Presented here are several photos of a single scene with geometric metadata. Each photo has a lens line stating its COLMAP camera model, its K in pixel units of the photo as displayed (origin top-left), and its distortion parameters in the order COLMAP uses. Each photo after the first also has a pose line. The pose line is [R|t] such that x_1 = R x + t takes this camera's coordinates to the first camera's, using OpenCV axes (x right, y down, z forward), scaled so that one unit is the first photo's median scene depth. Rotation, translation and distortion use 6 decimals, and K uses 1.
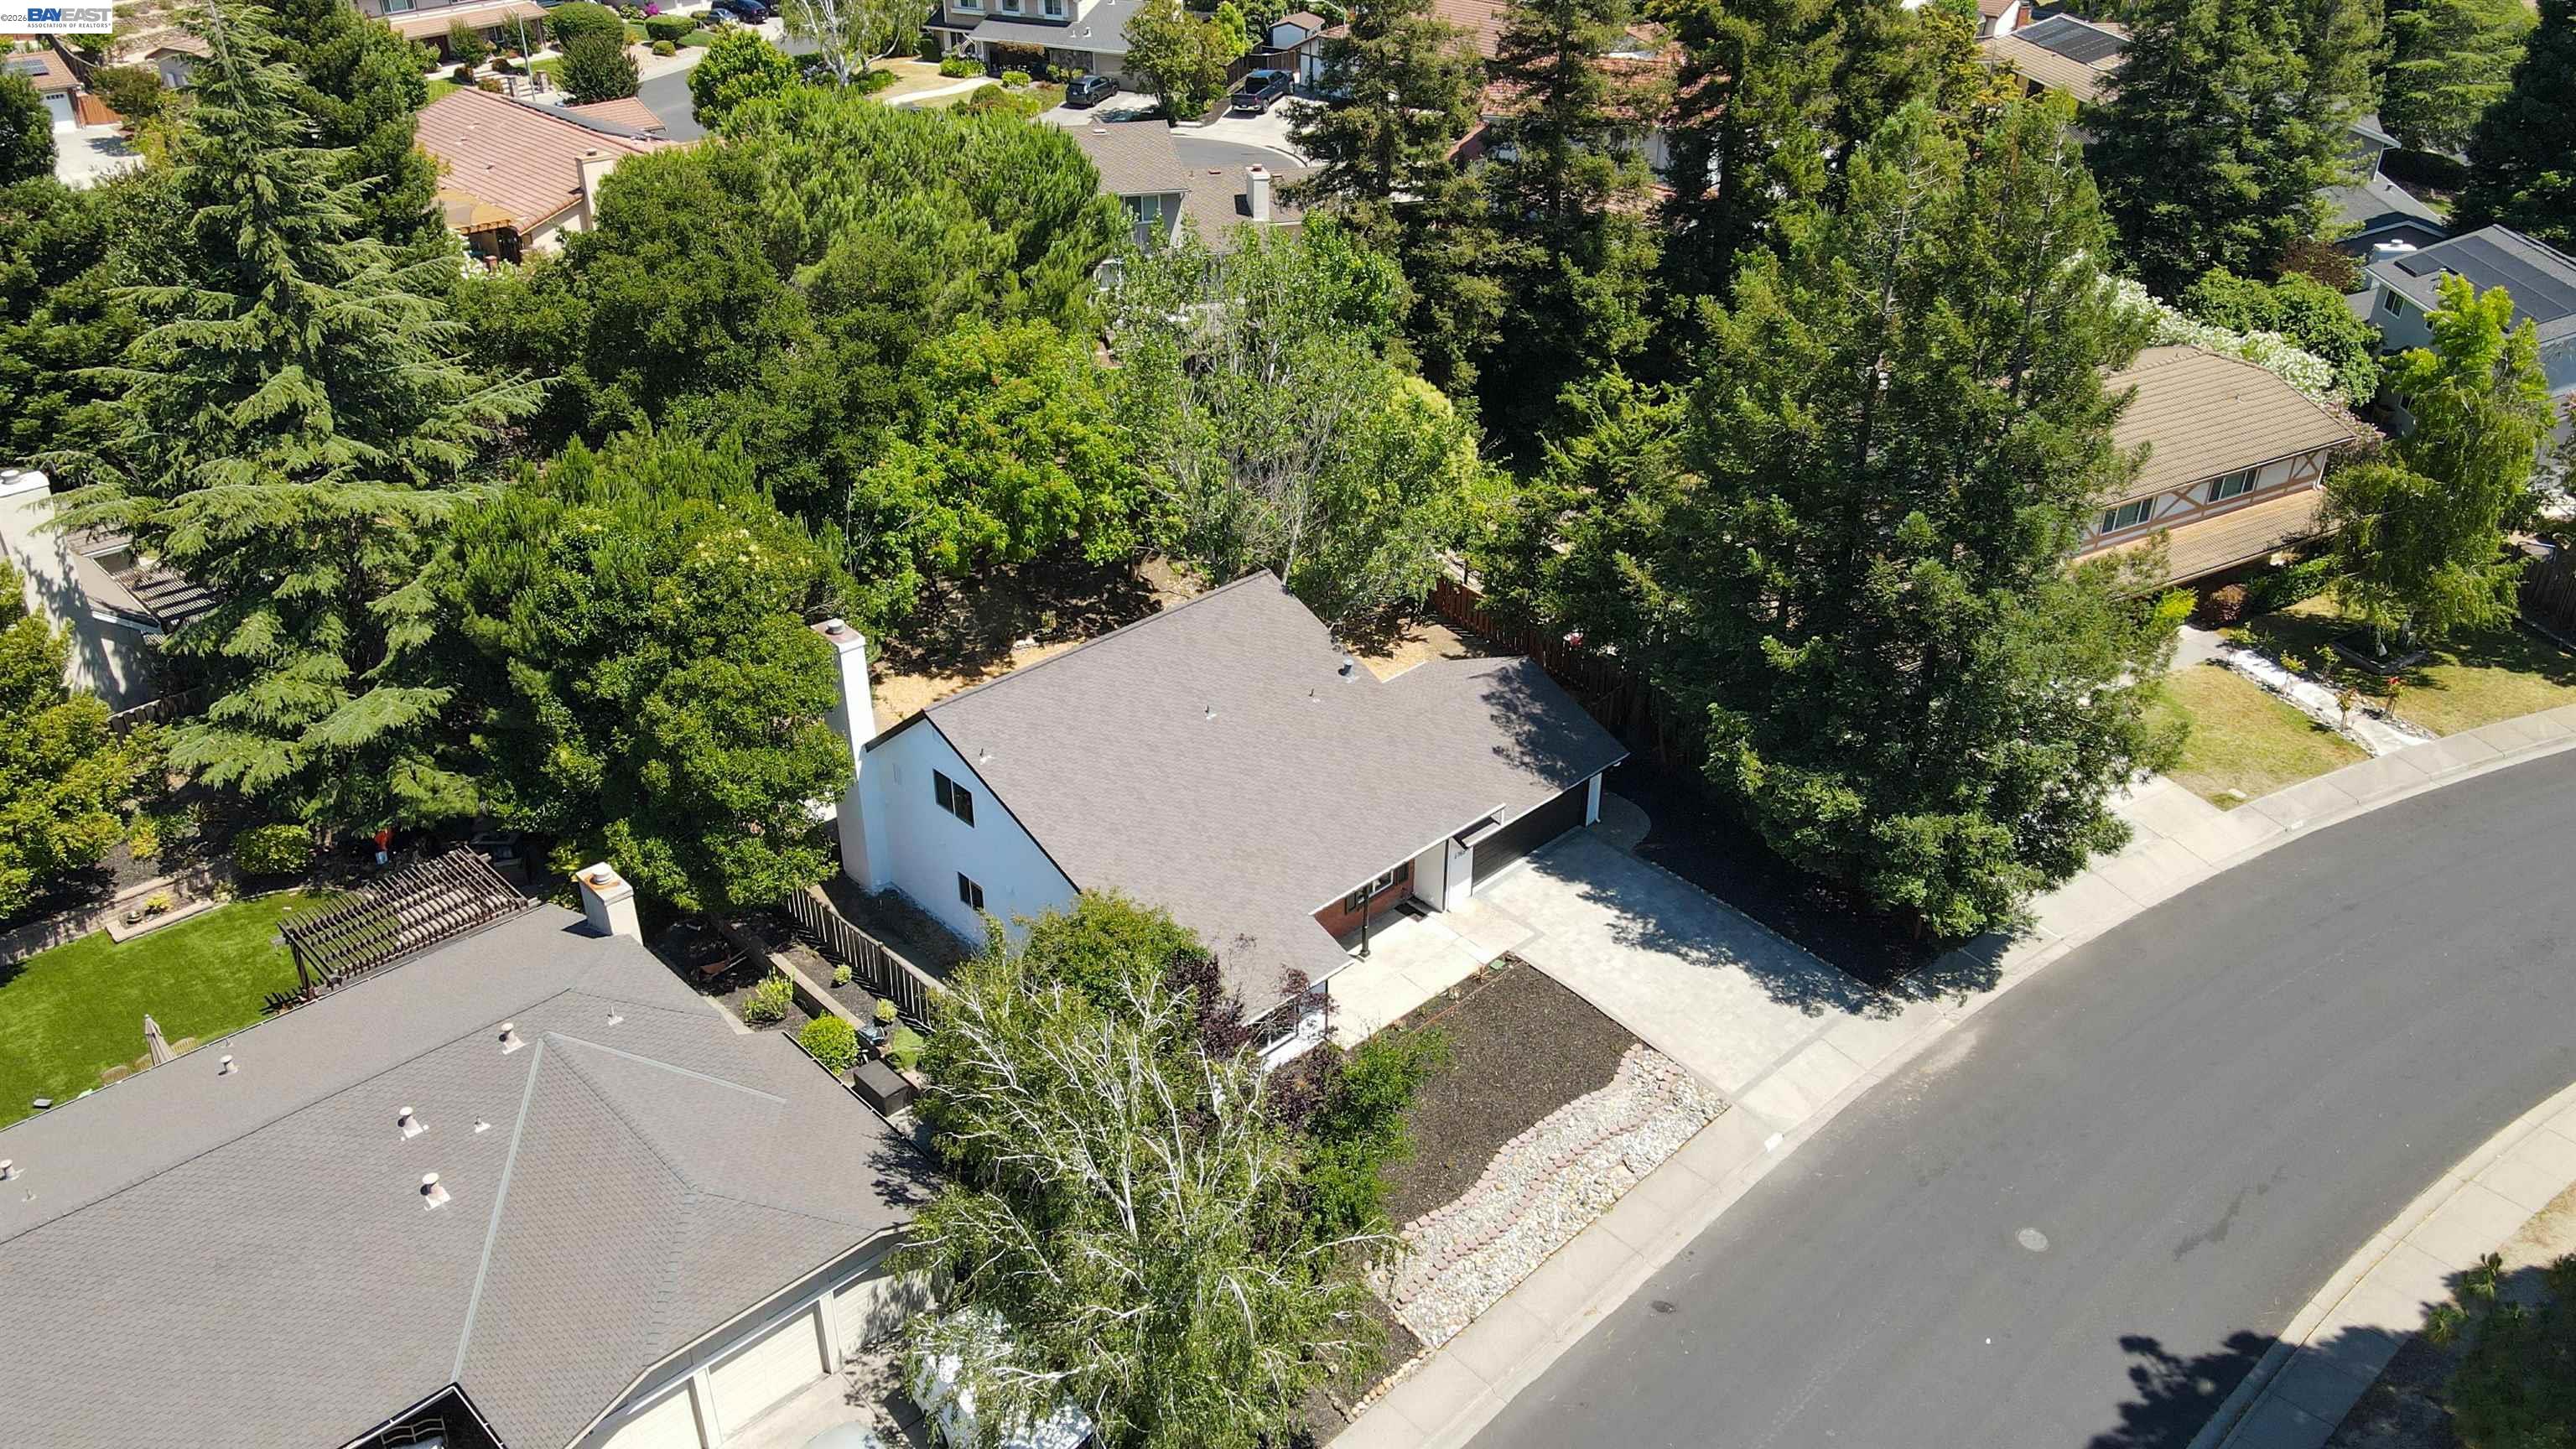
lens RADIAL K [[1901.2, 0, 1288.0], [0, 1901.2, 724.5], [0, 0, 1]] dist [0.012611, 0.008401]
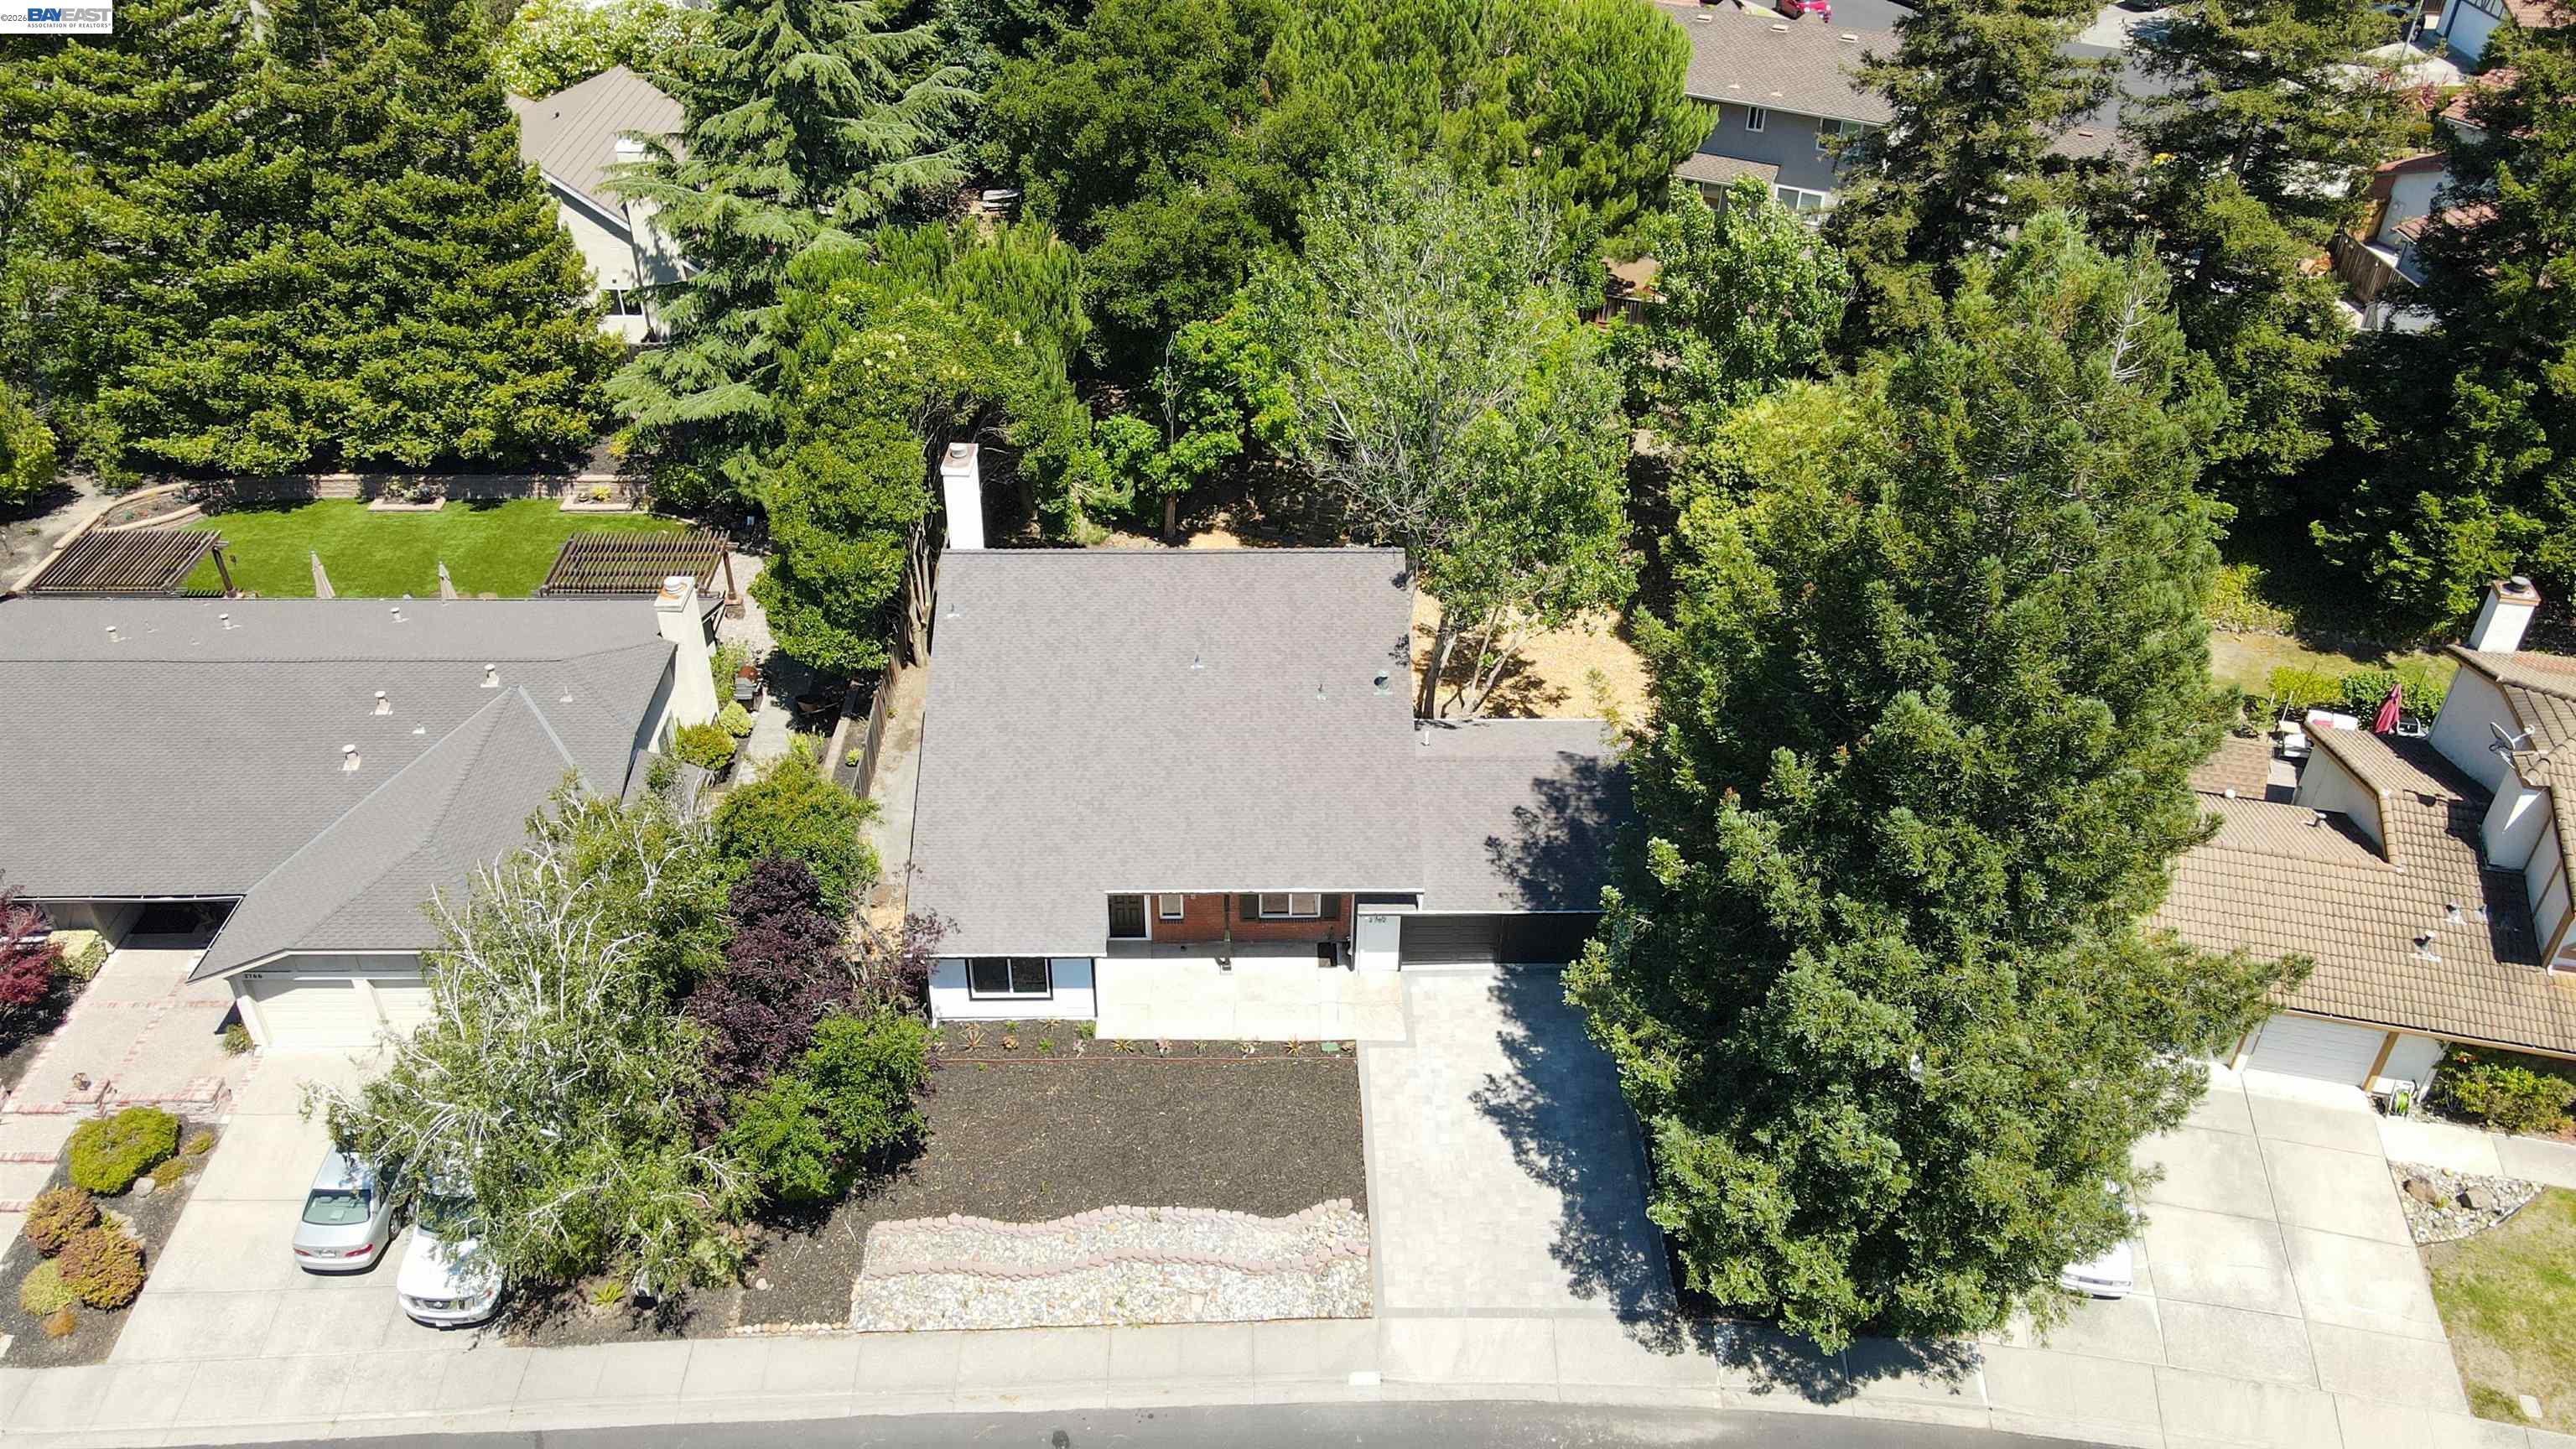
lens RADIAL K [[1901.2, 0, 1288.0], [0, 1901.2, 724.5], [0, 0, 1]] dist [0.012611, 0.008401]
pose [[0.731870, 0.393206, -0.556557, 0.539981], [-0.343383, 0.918259, 0.197199, -0.183100], [0.588604, 0.046788, 0.807067, 0.271647]]
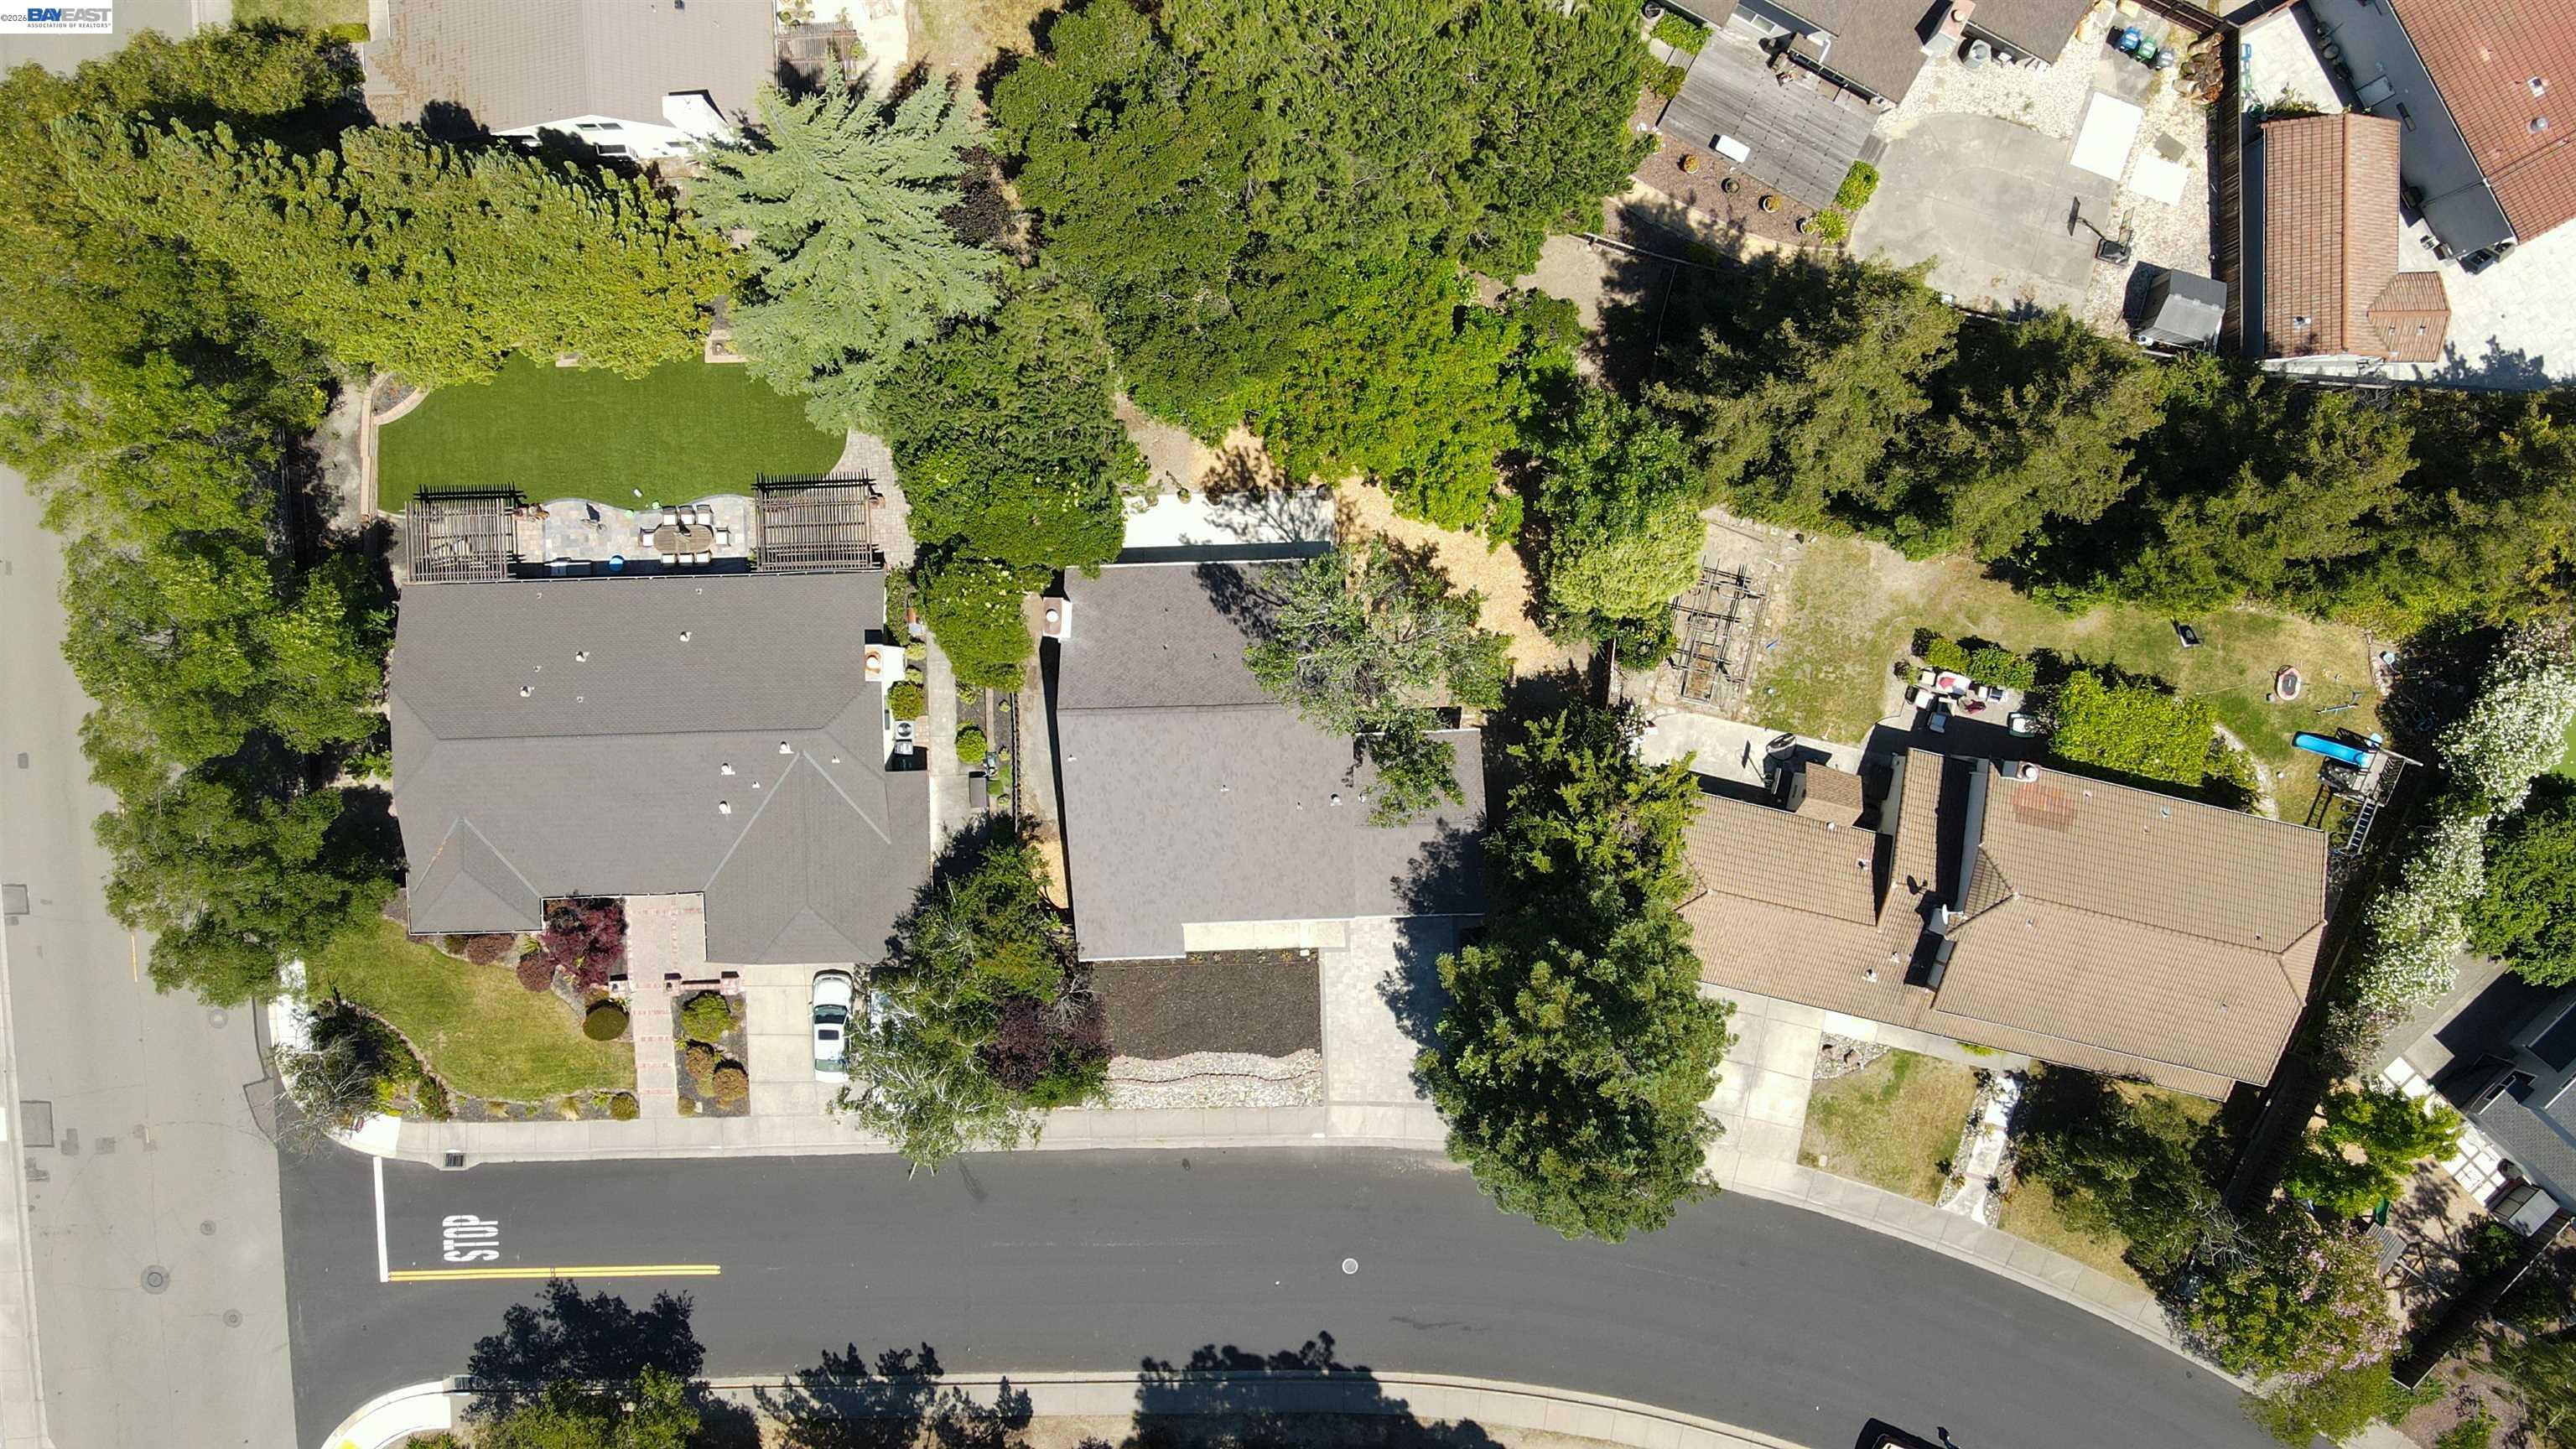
lens RADIAL K [[1901.2, 0, 1288.0], [0, 1901.2, 724.5], [0, 0, 1]] dist [0.012611, 0.008401]
pose [[0.738616, 0.674071, 0.008654, -0.051287], [-0.331483, 0.351986, 0.875343, -1.435421], [0.586997, -0.649411, 0.483426, 0.316548]]
